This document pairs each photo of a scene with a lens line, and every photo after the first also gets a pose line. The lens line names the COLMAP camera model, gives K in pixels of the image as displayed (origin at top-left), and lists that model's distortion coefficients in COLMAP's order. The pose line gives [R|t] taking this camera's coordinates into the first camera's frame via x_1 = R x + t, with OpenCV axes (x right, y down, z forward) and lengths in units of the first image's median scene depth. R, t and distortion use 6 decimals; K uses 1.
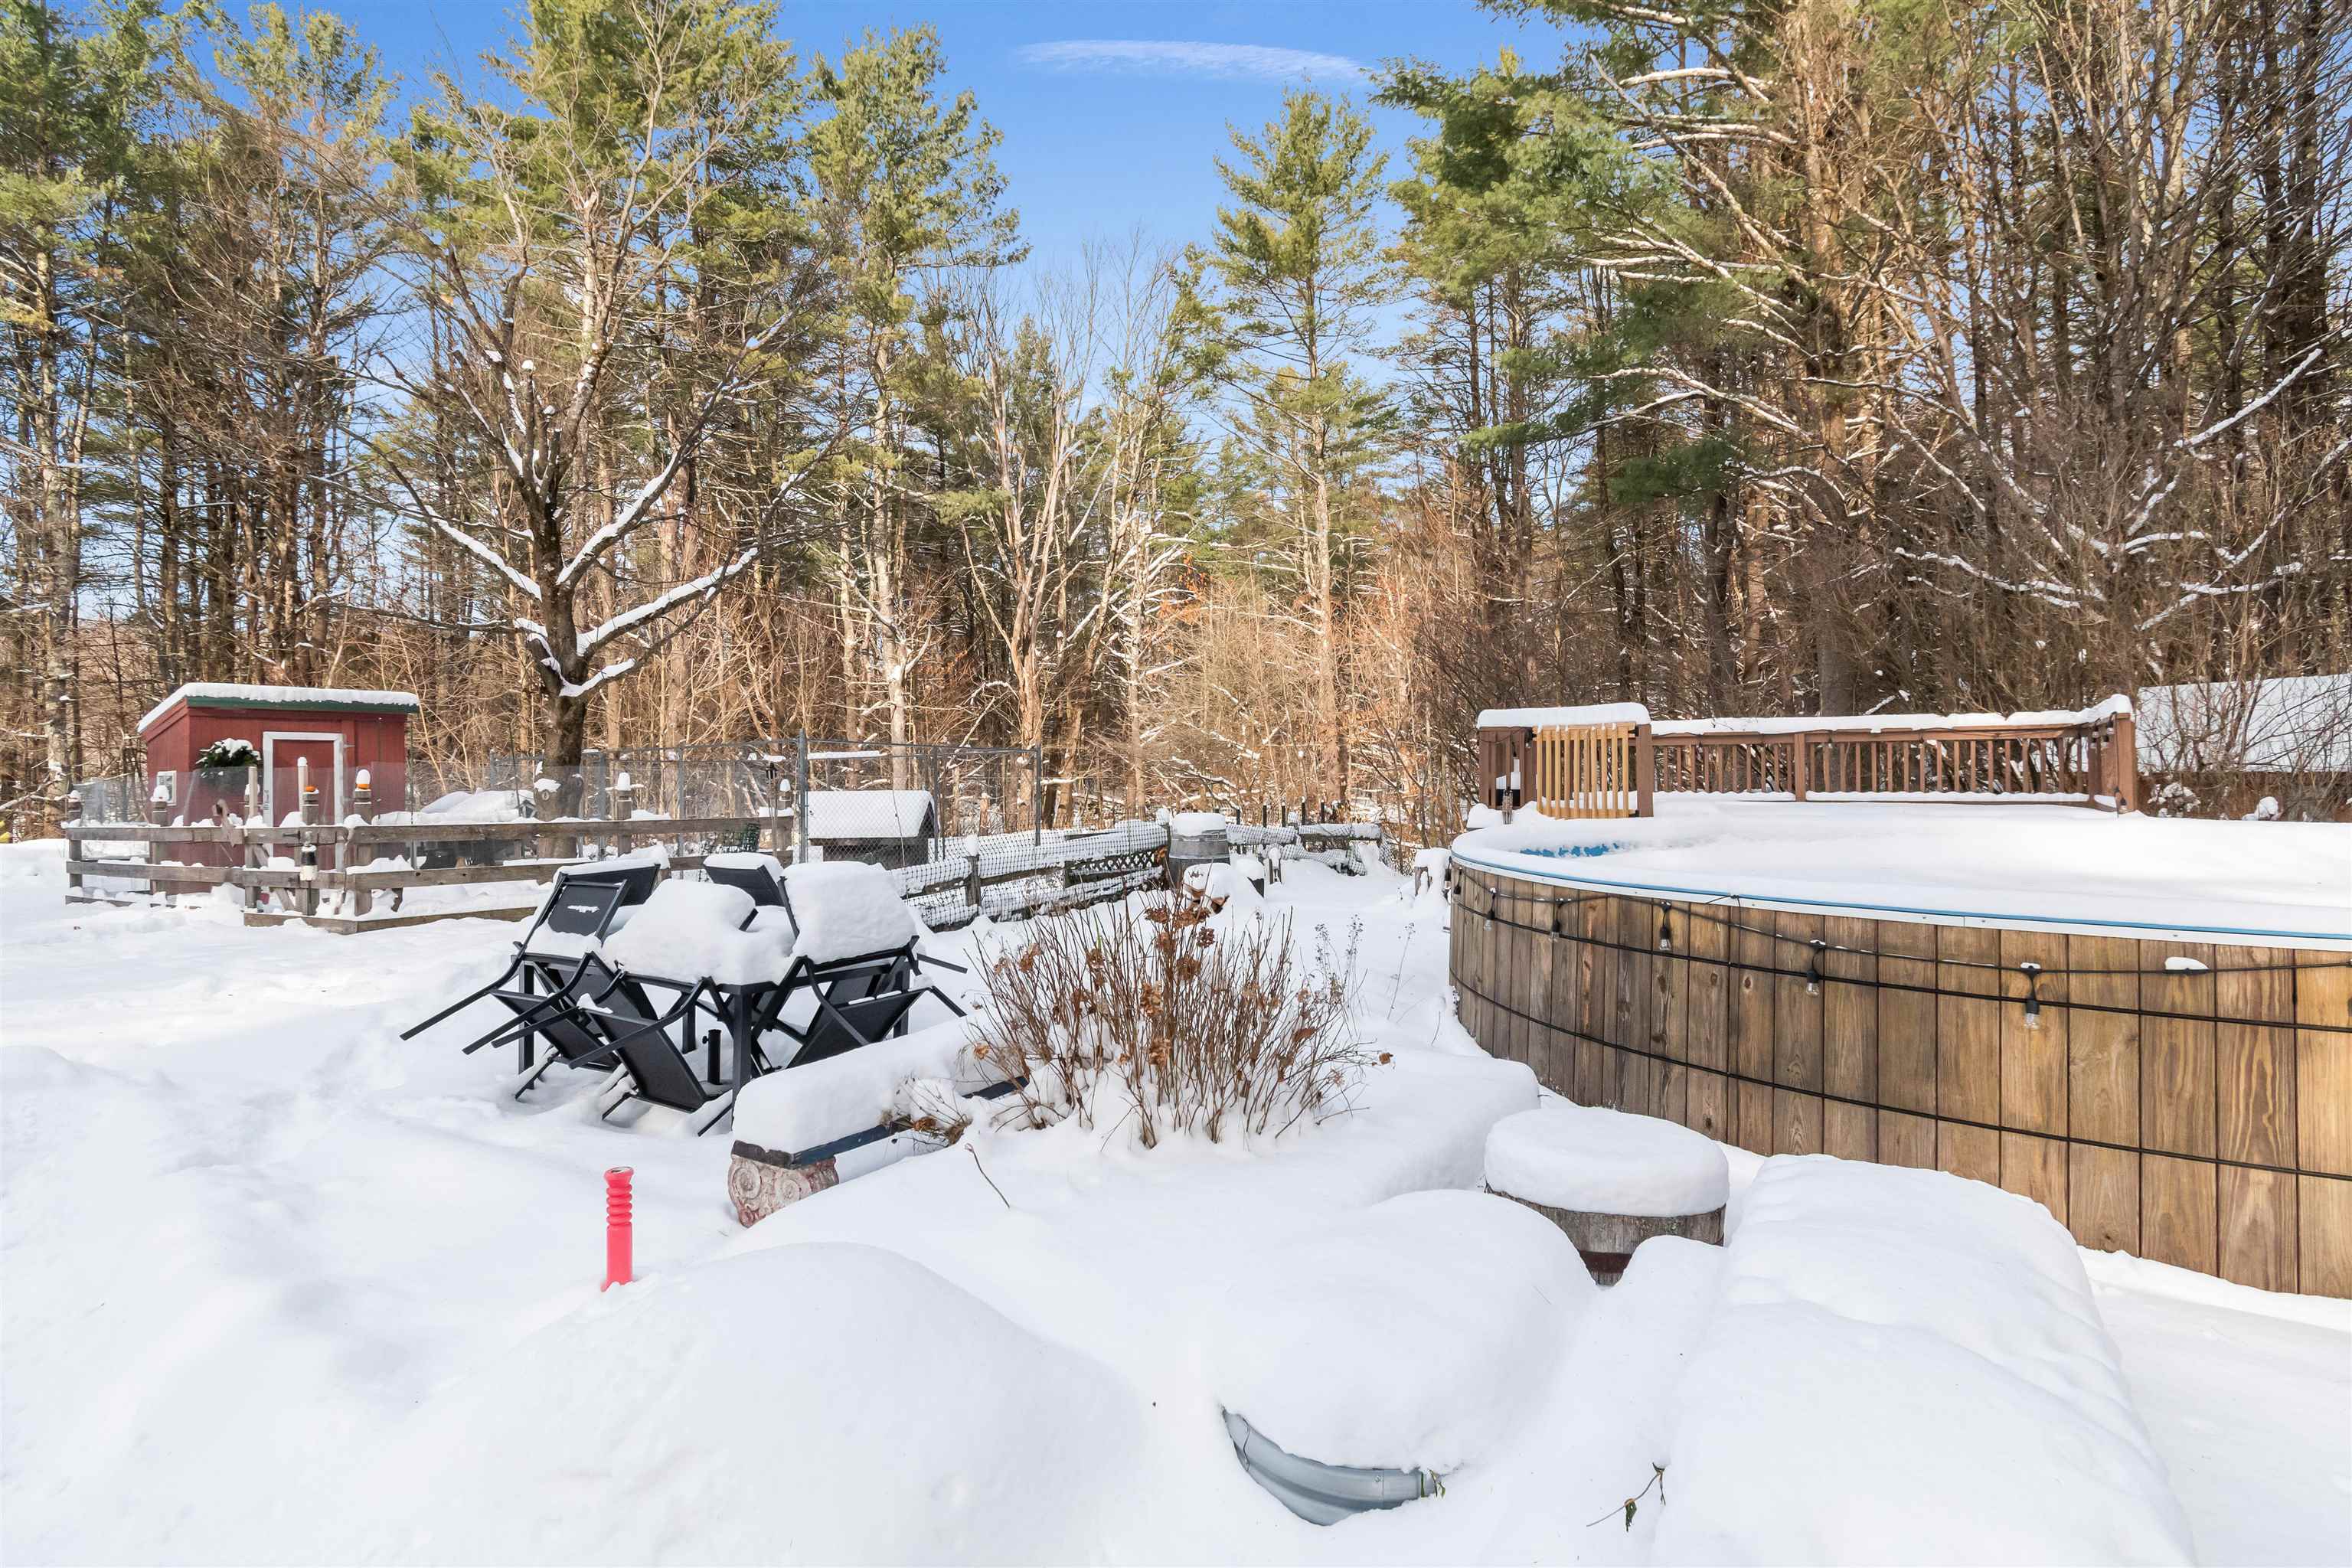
lens RADIAL K [[1160.1, 0, 1190.2], [0, 1160.1, 772.4], [0, 0, 1]] dist [-0.000775, -0.001775]
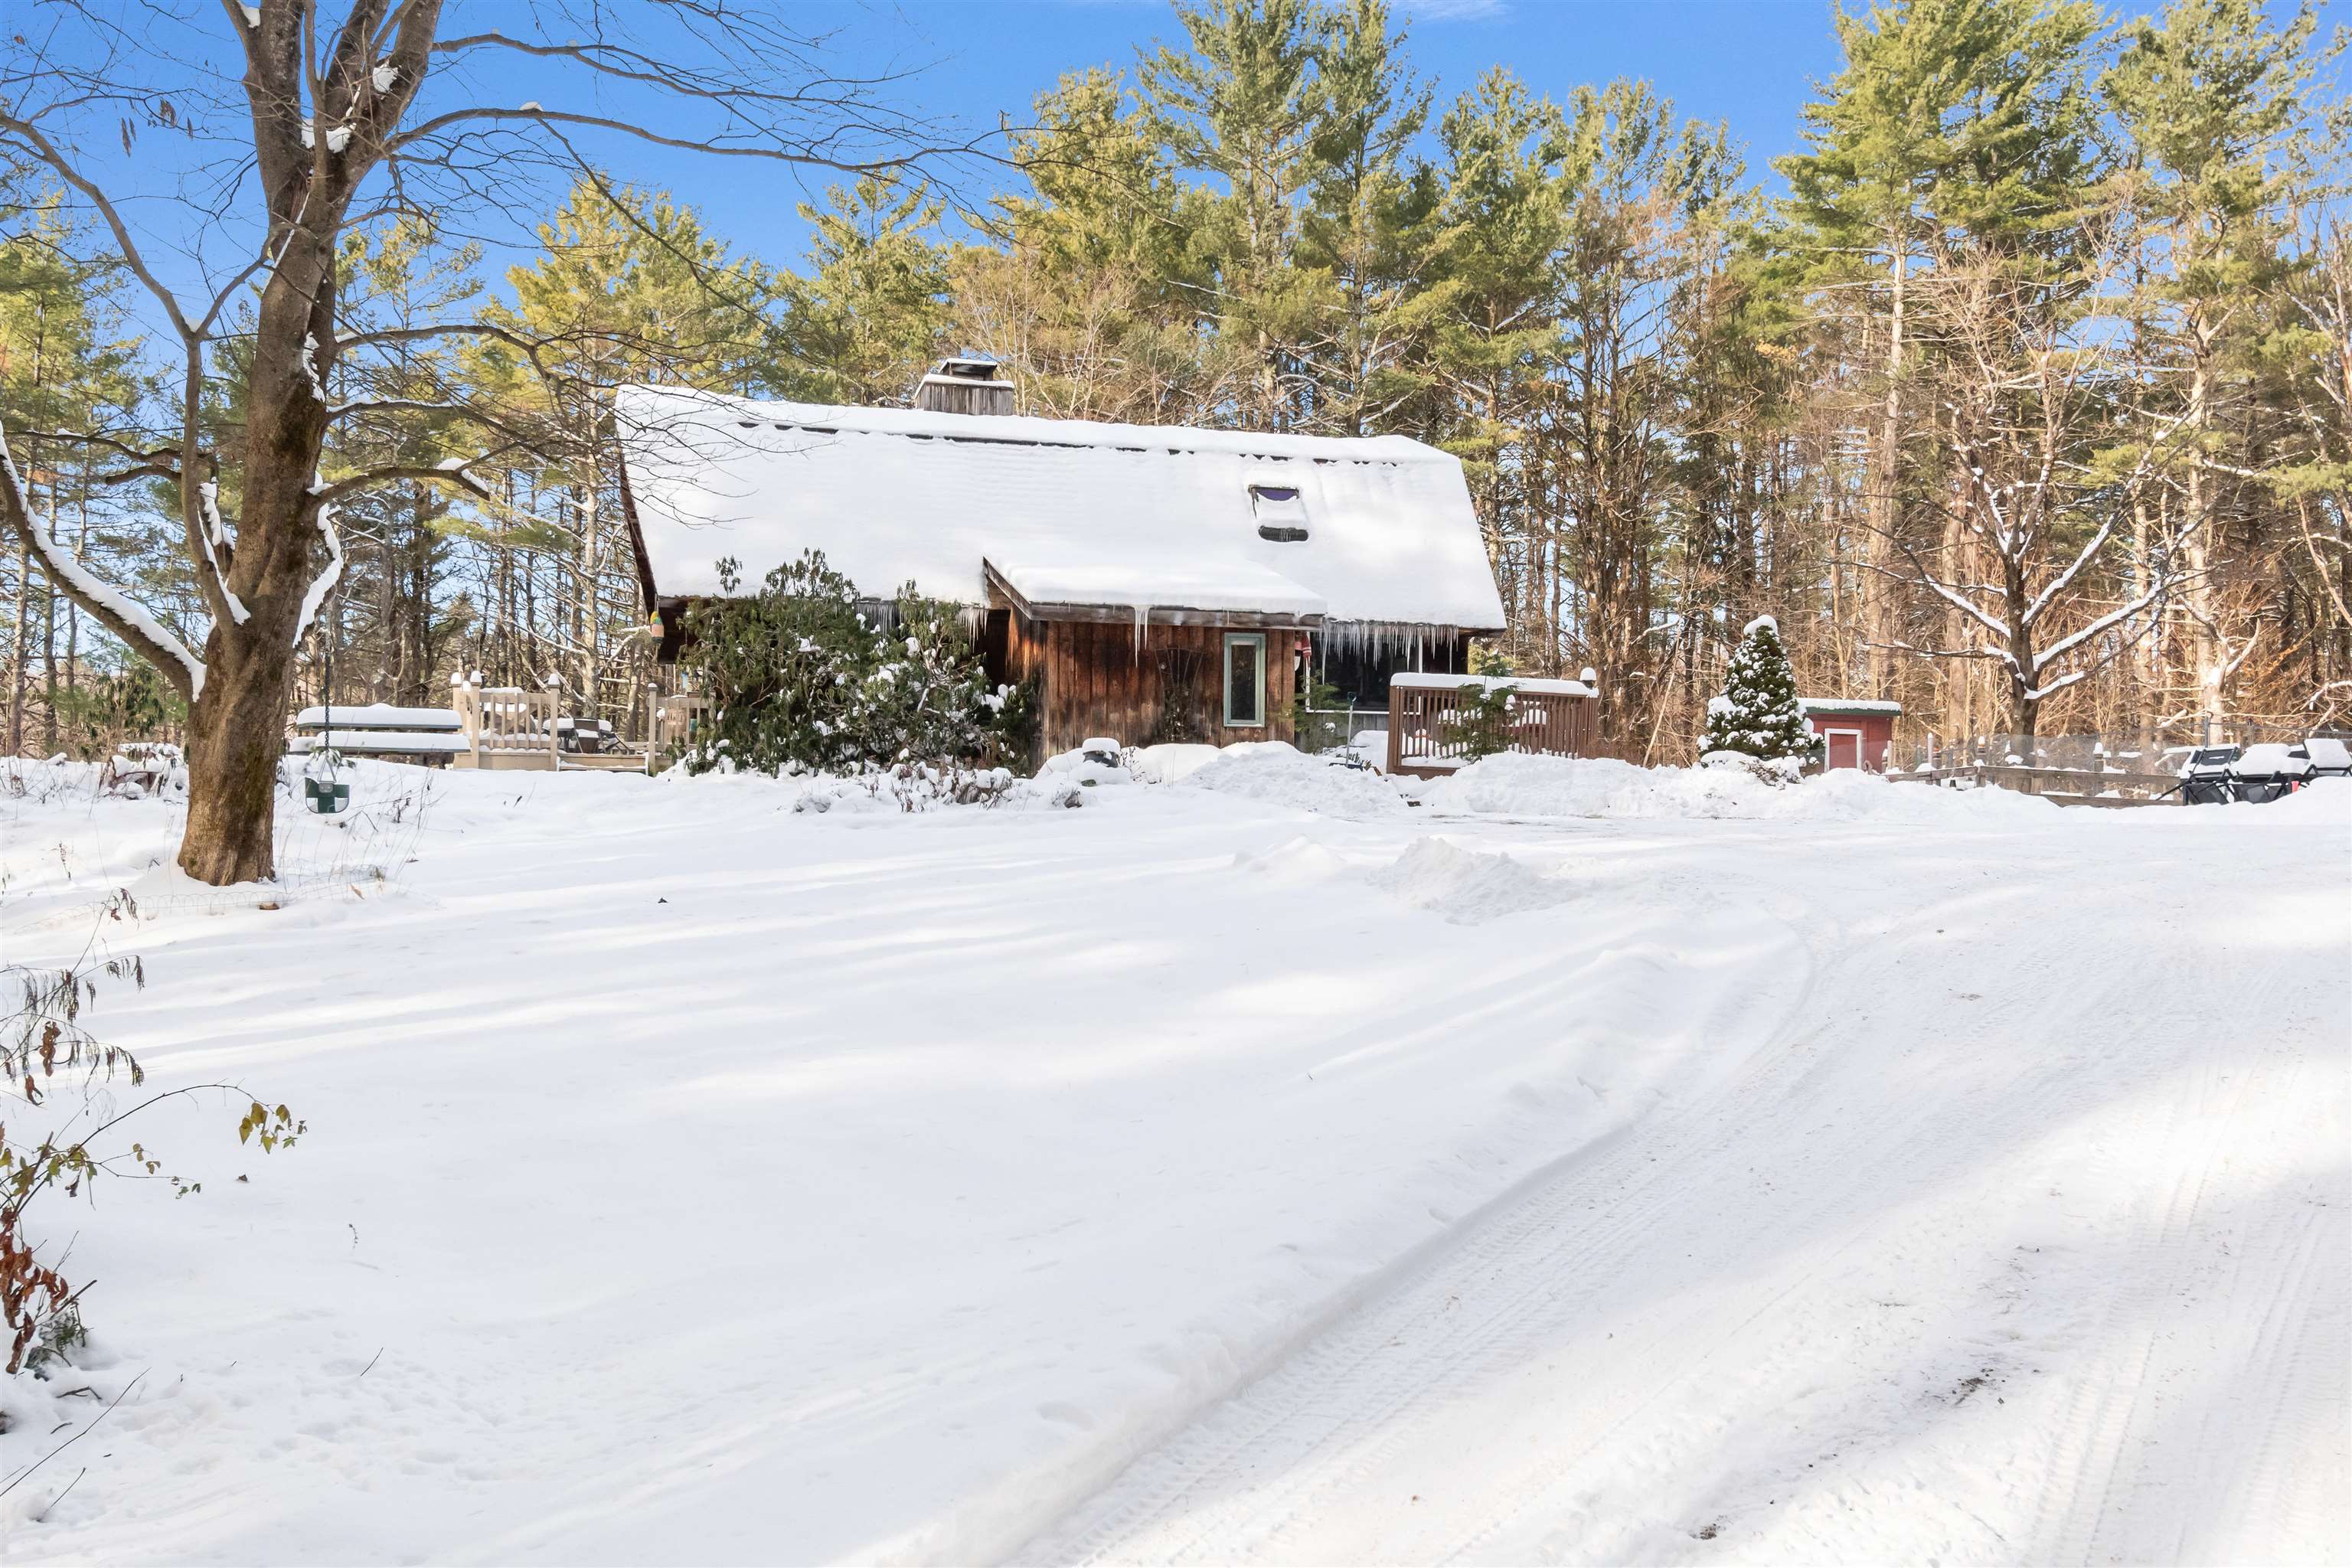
lens RADIAL K [[2003.7, 0, 1172.0], [0, 2003.7, 830.6], [0, 0, 1]] dist [0.005494, -0.012295]
pose [[0.777304, 0.006429, -0.629093, 0.217279], [-0.016015, 0.999826, -0.009570, 0.142340], [0.628922, 0.017513, 0.777271, -1.647767]]
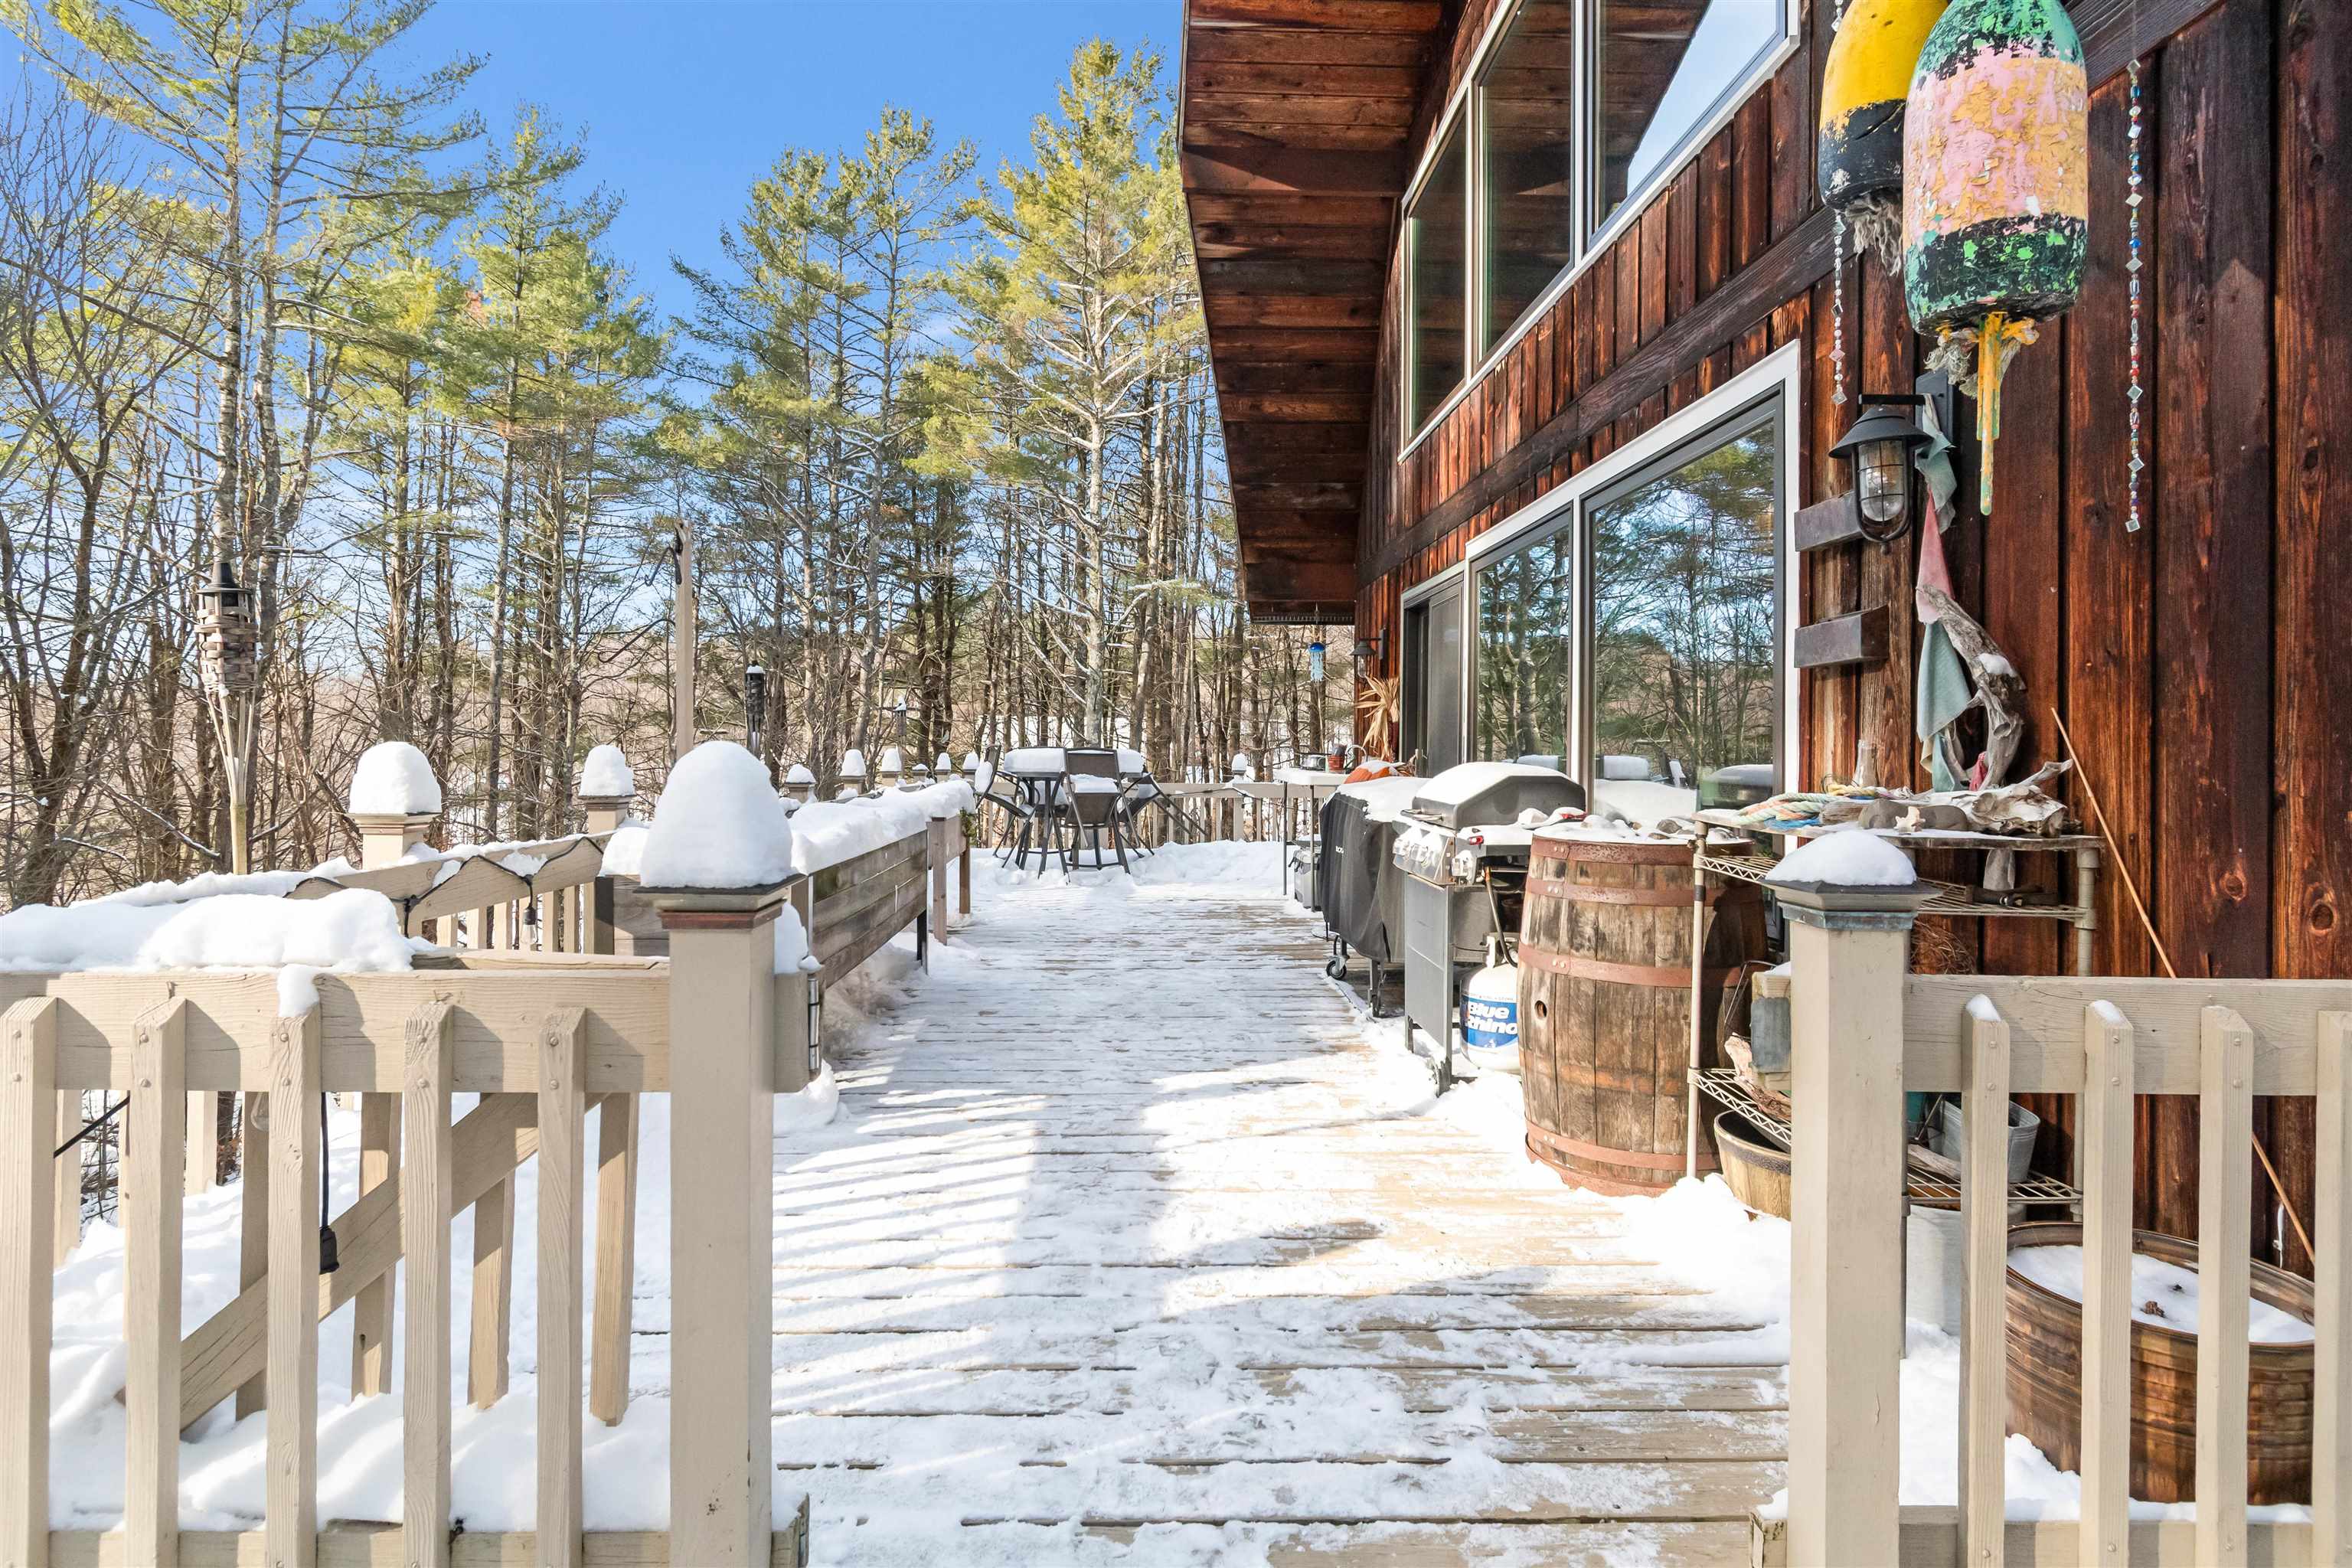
lens RADIAL K [[1291.2, 0, 1178.9], [0, 1291.2, 740.0], [0, 0, 1]] dist [-0.002379, -0.000669]
pose [[0.618492, 0.009461, -0.785734, -1.307214], [-0.017336, 0.999848, -0.001607, -0.012453], [0.785600, 0.014616, 0.618562, -0.576537]]
